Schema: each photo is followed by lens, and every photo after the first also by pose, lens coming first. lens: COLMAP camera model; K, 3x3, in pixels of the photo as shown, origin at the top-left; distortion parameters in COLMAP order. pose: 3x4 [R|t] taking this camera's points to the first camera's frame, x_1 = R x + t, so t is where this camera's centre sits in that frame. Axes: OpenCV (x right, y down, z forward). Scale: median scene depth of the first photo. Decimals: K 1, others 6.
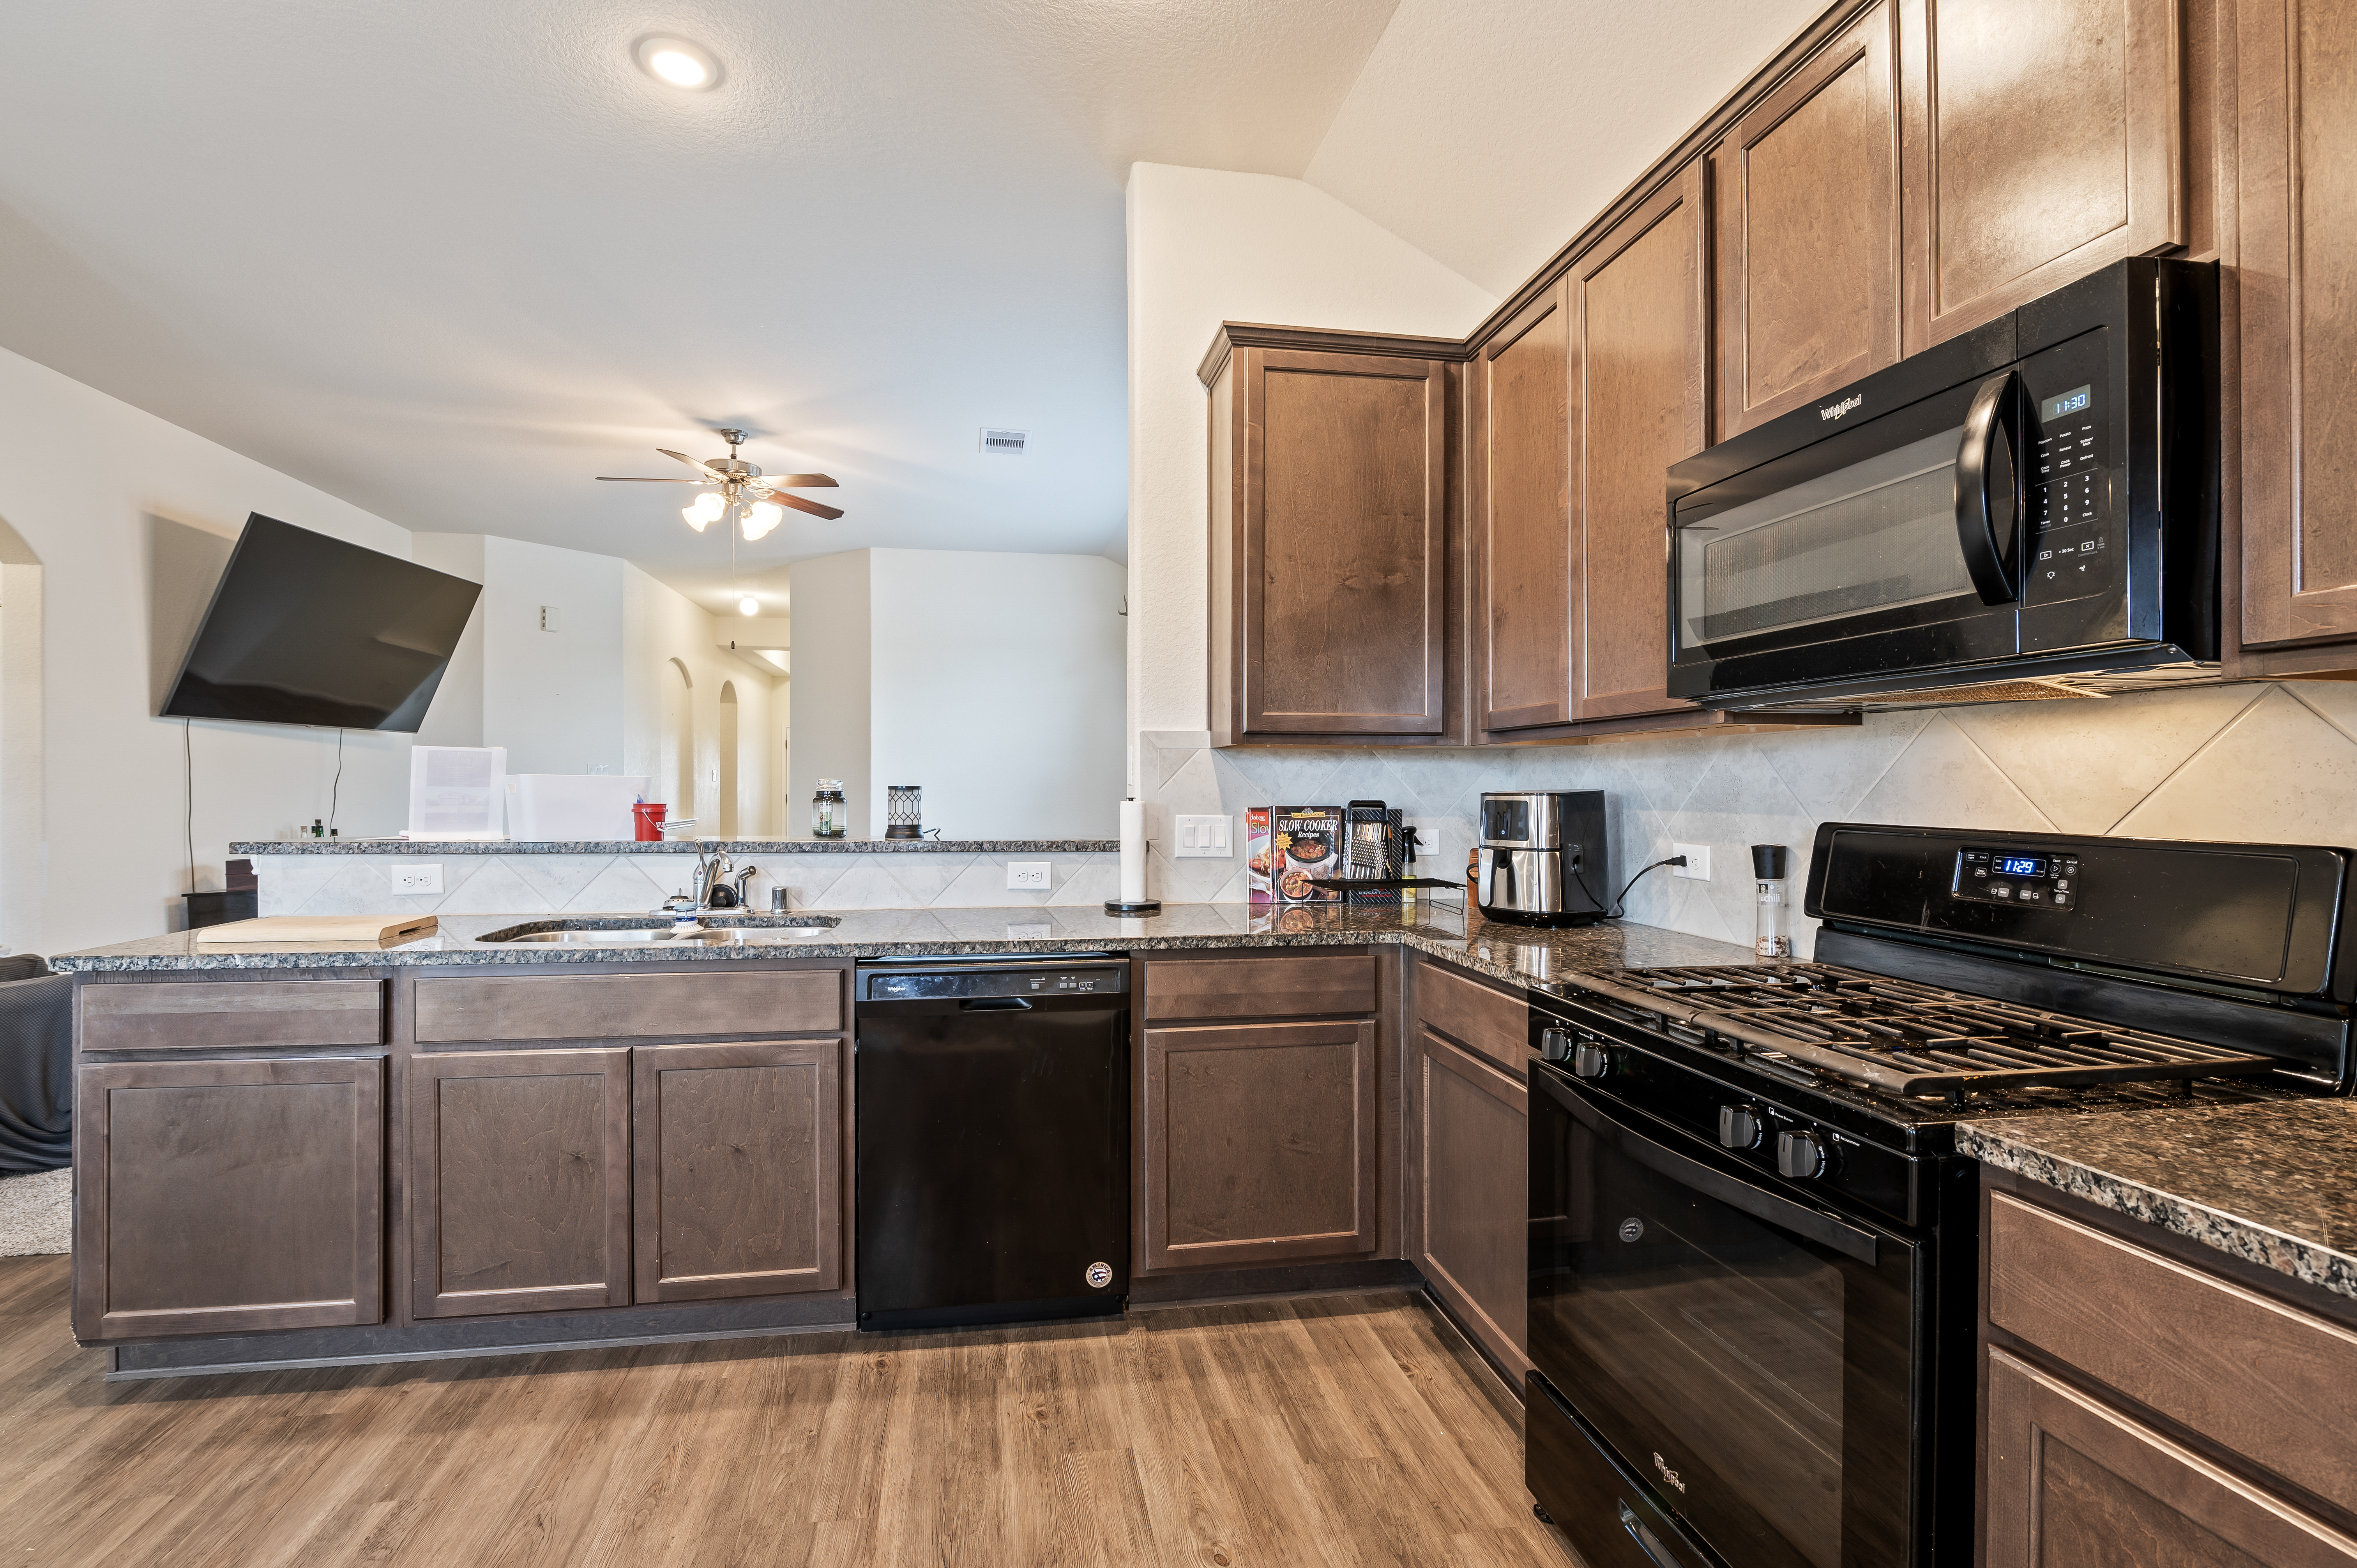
lens RADIAL K [[1083.8, 0, 1151.8], [0, 1083.8, 788.5], [0, 0, 1]] dist [-0.006141, -0.001555]
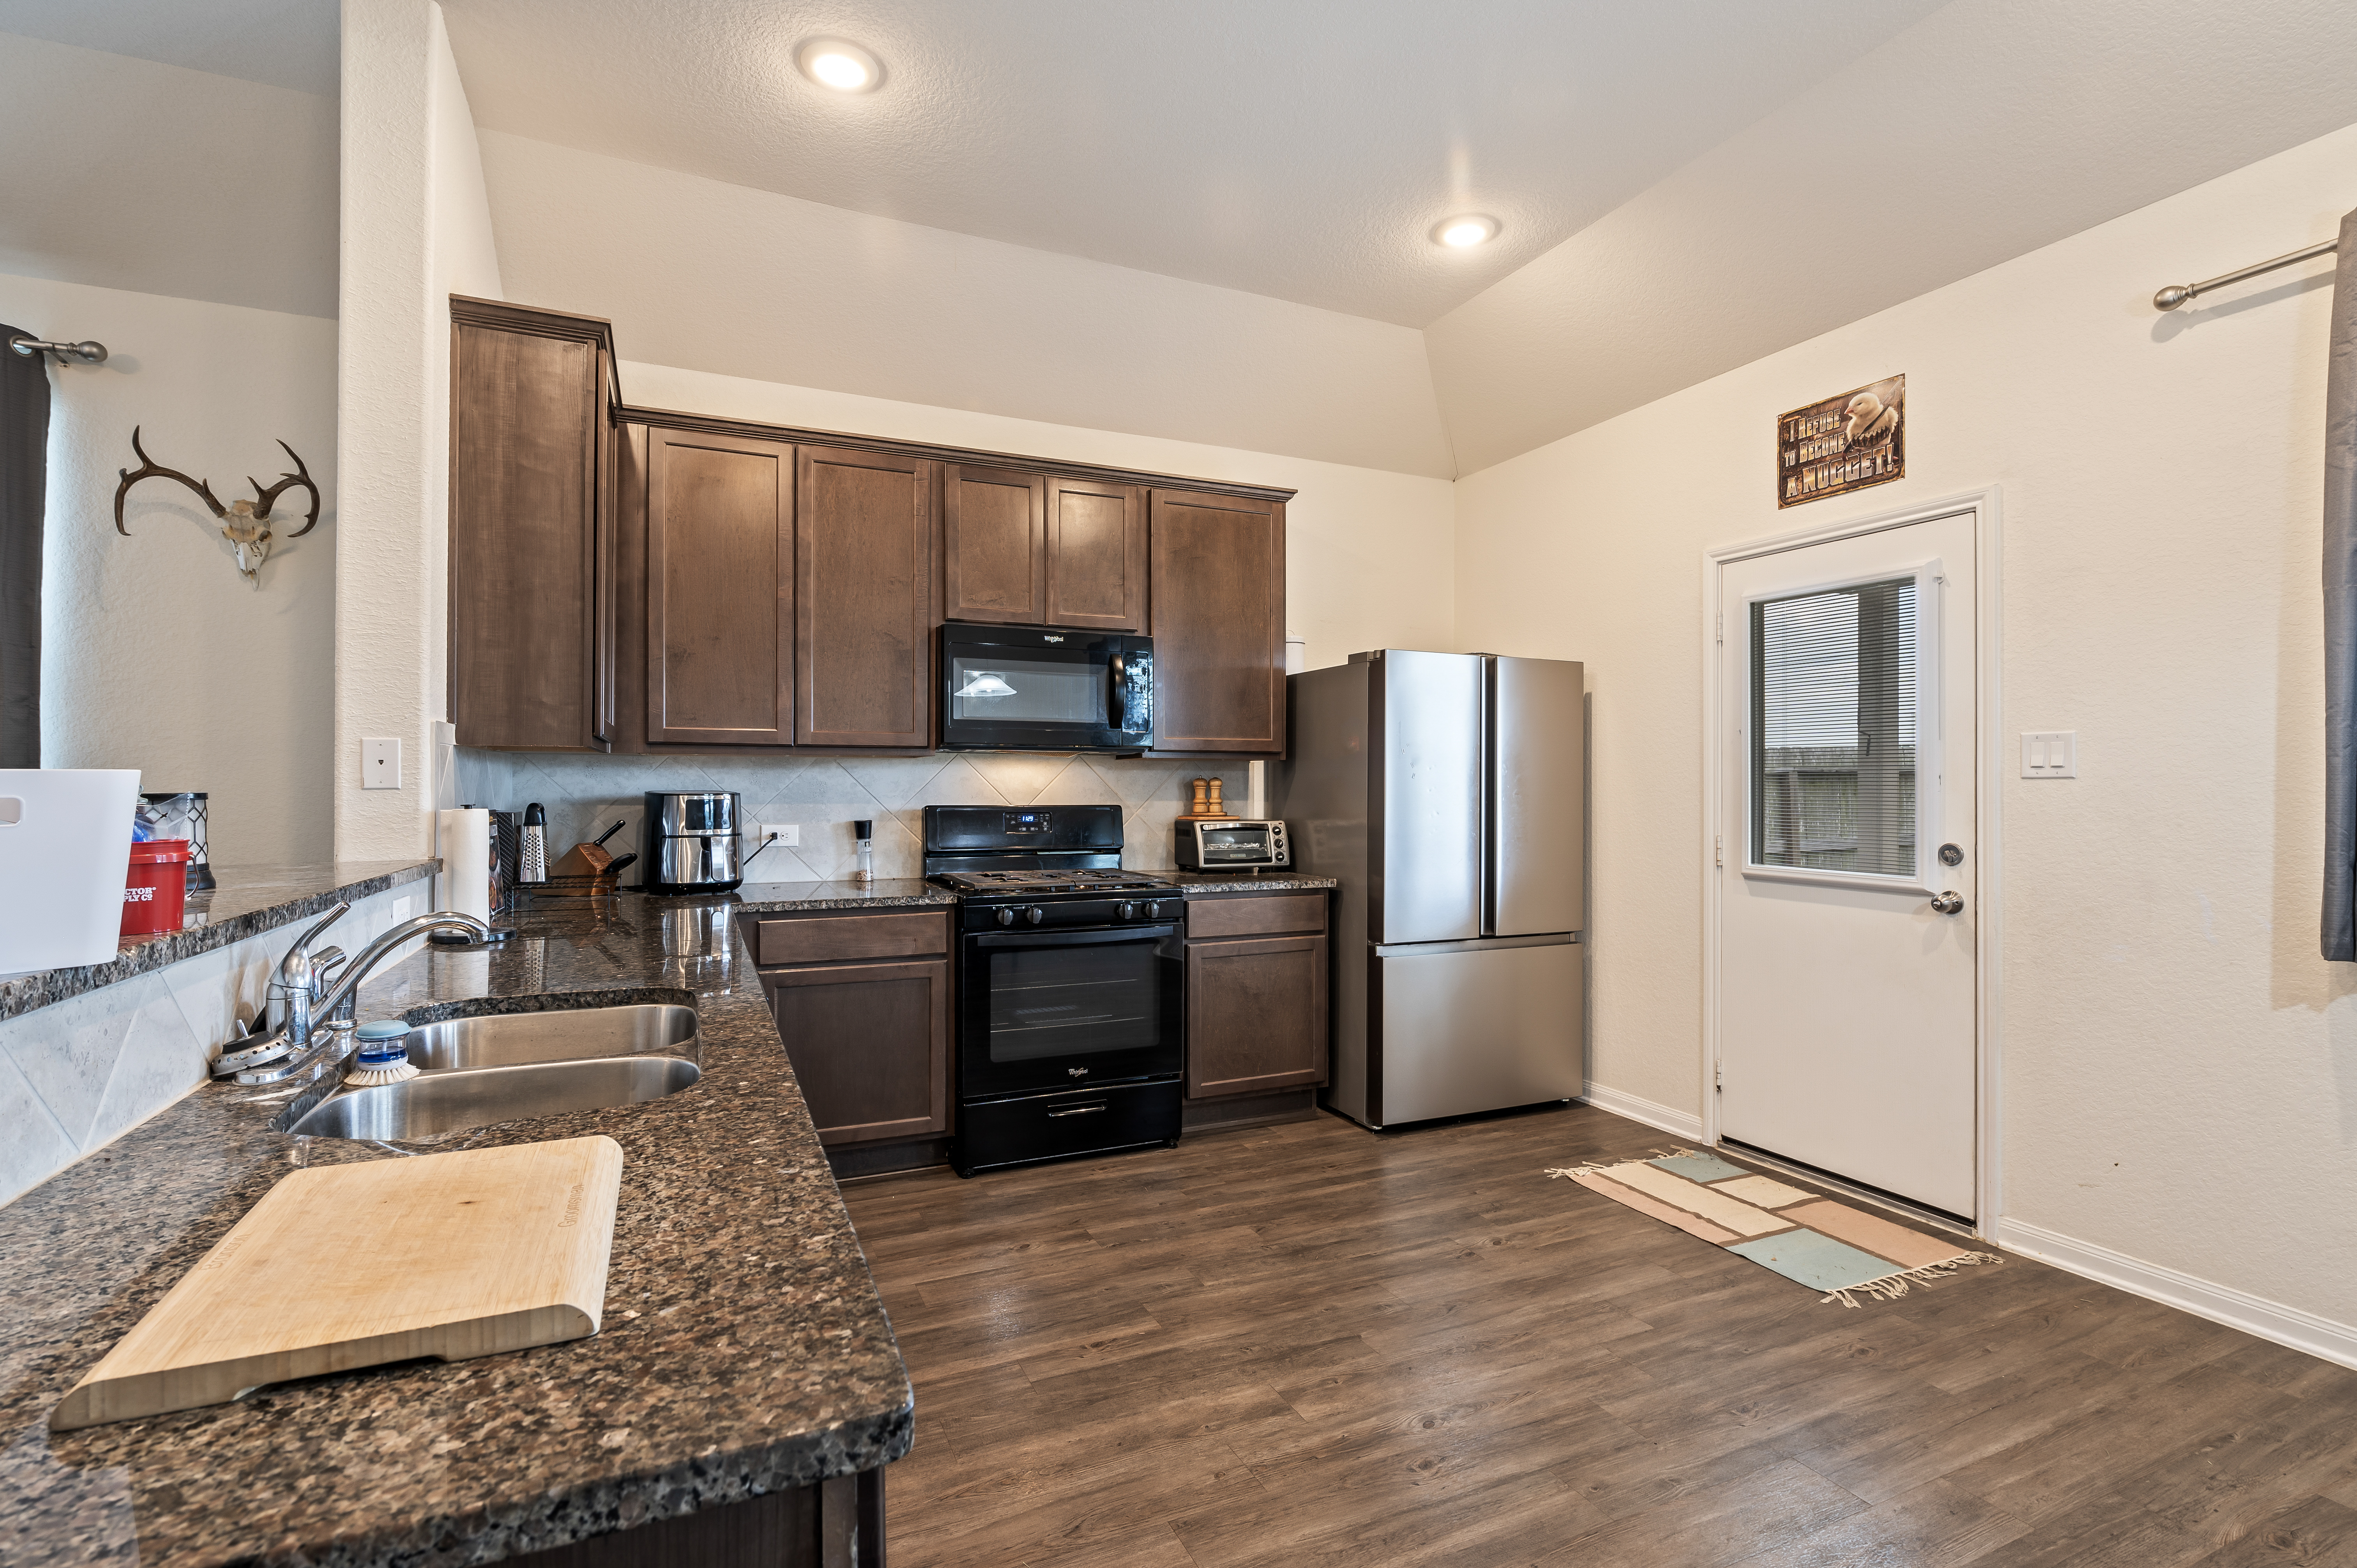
lens RADIAL K [[1083.8, 0, 1149.0], [0, 1083.8, 786.8], [0, 0, 1]] dist [-0.006141, -0.001555]
pose [[-0.255507, -0.005530, 0.966791, -1.238976], [-0.000118, 0.999984, 0.005689, -0.013628], [-0.966807, 0.001339, -0.255504, 0.947416]]
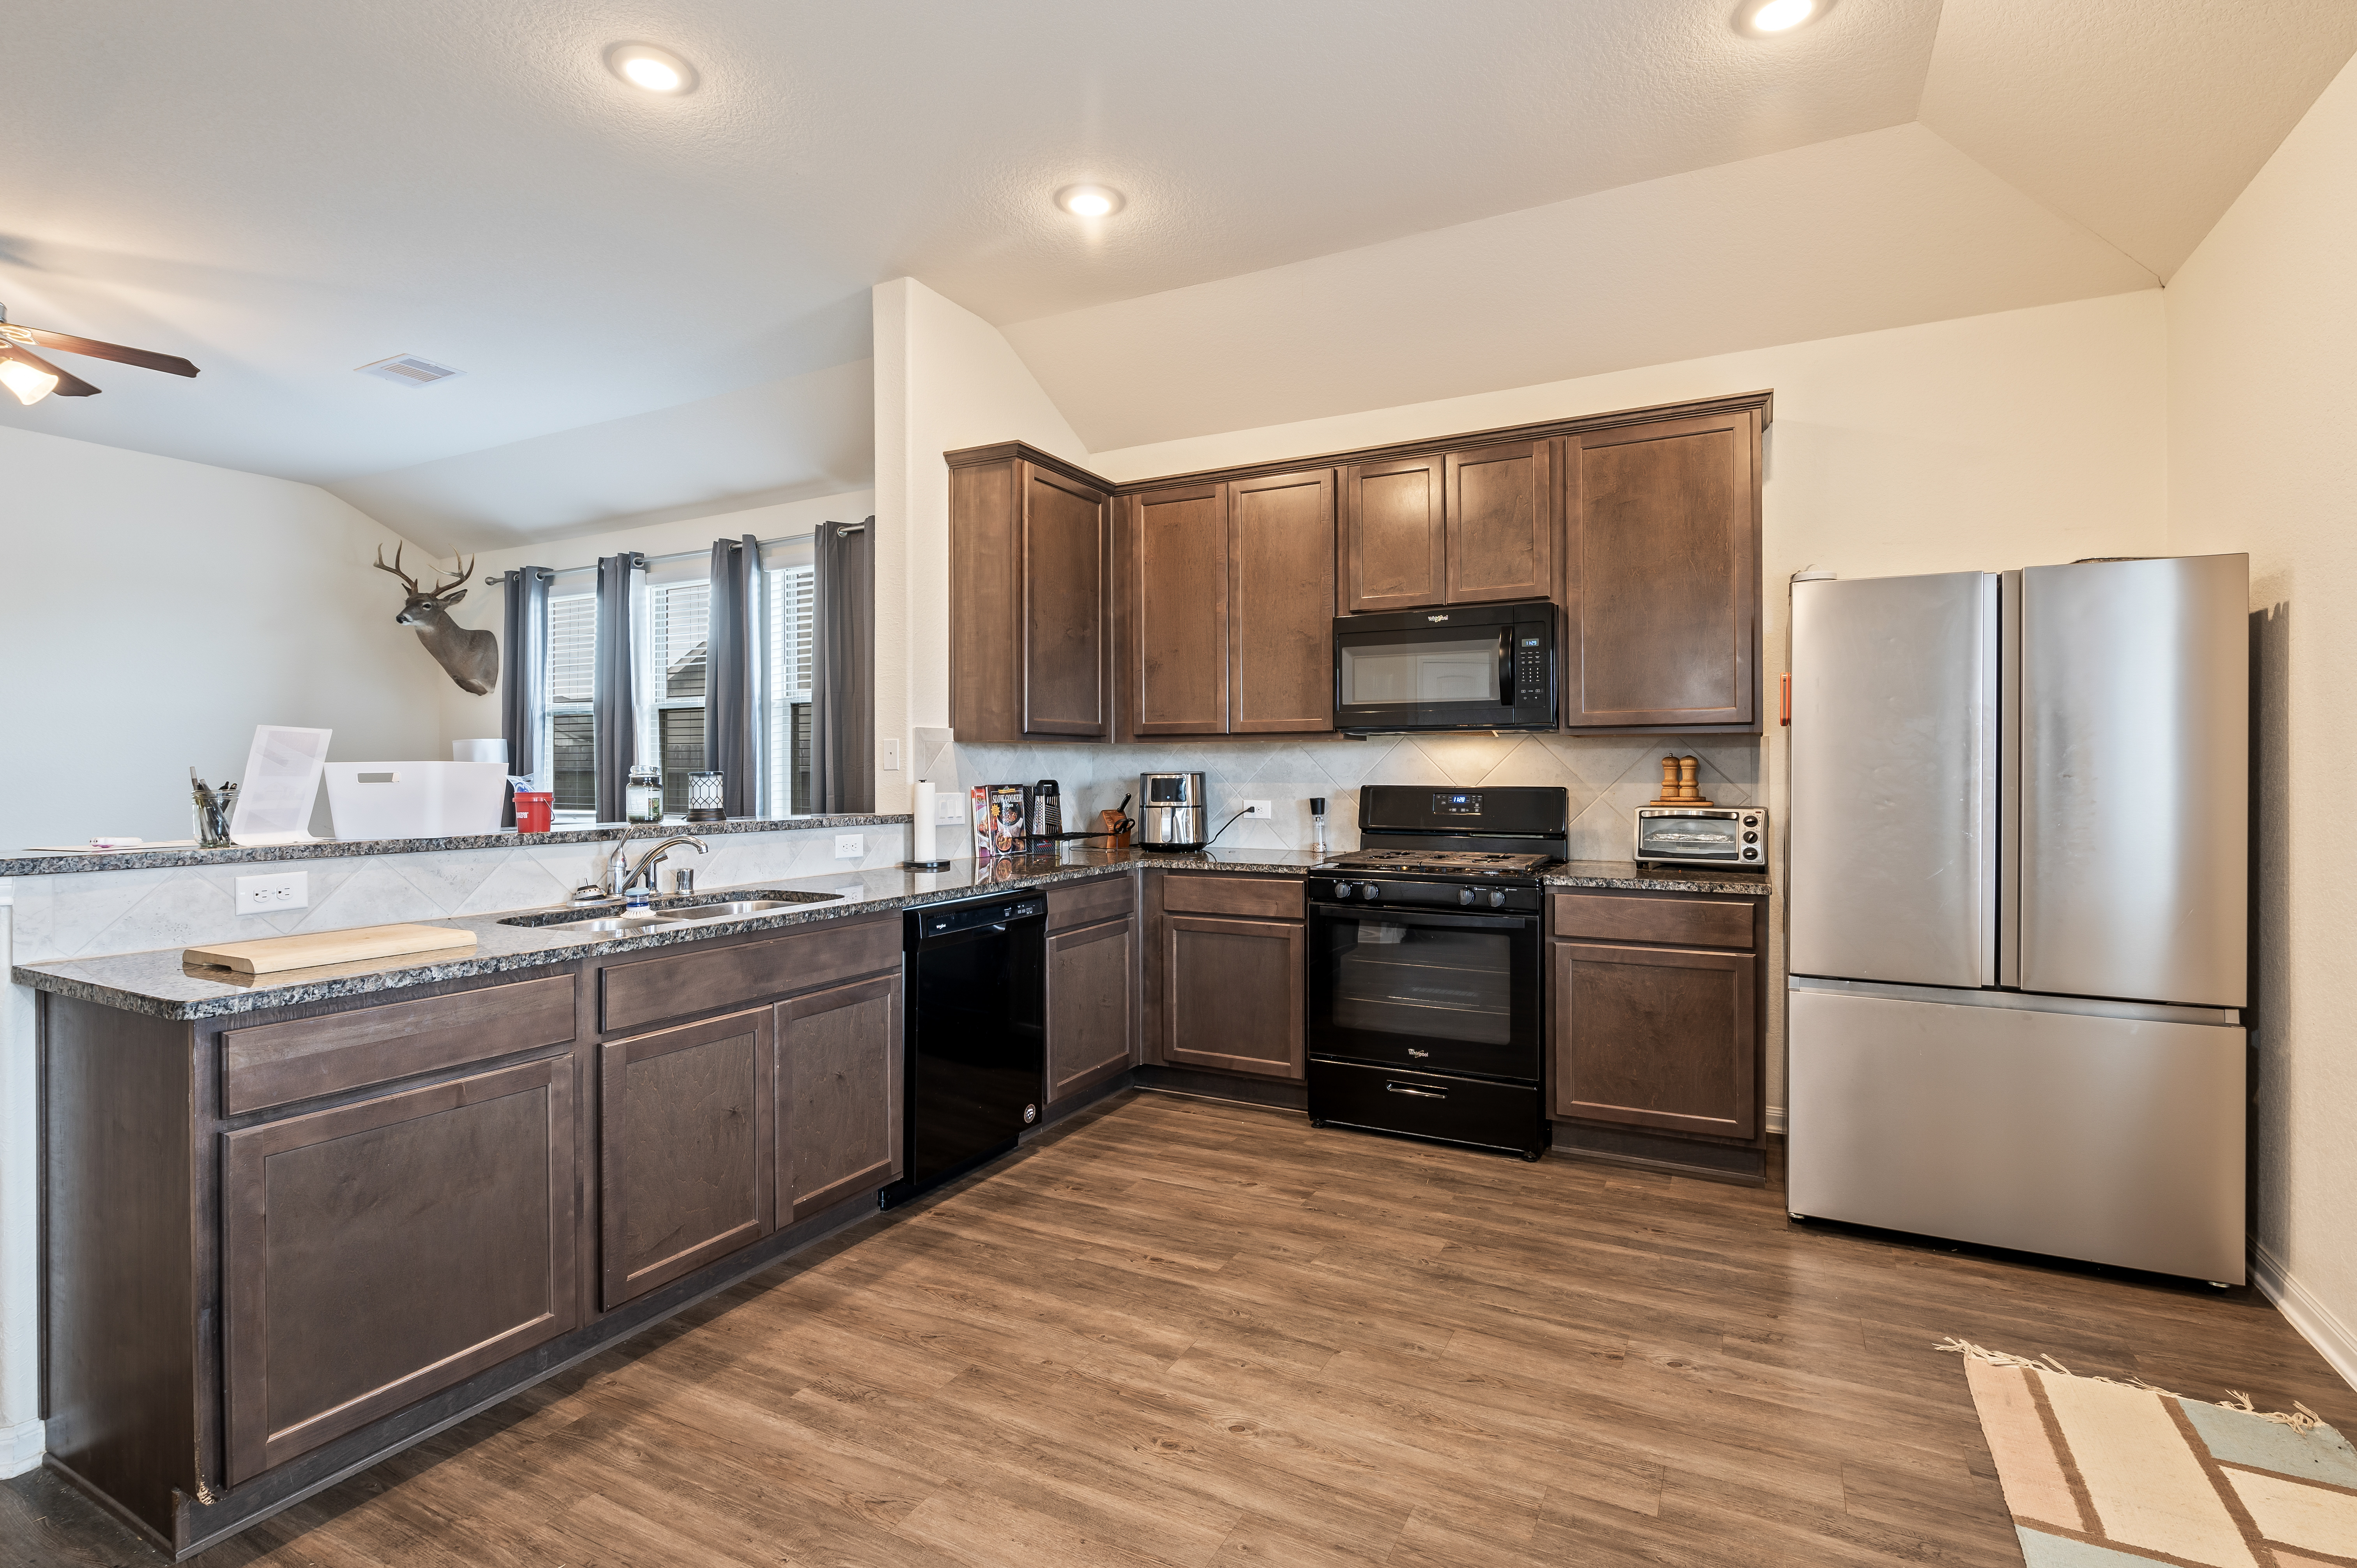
lens RADIAL K [[1083.8, 0, 1208.9], [0, 1083.8, 773.7], [0, 0, 1]] dist [-0.006141, -0.001555]
pose [[0.588967, -0.007177, 0.808125, -1.133999], [0.005804, 0.999972, 0.004651, -0.003928], [-0.808136, 0.001951, 0.588992, -0.034657]]
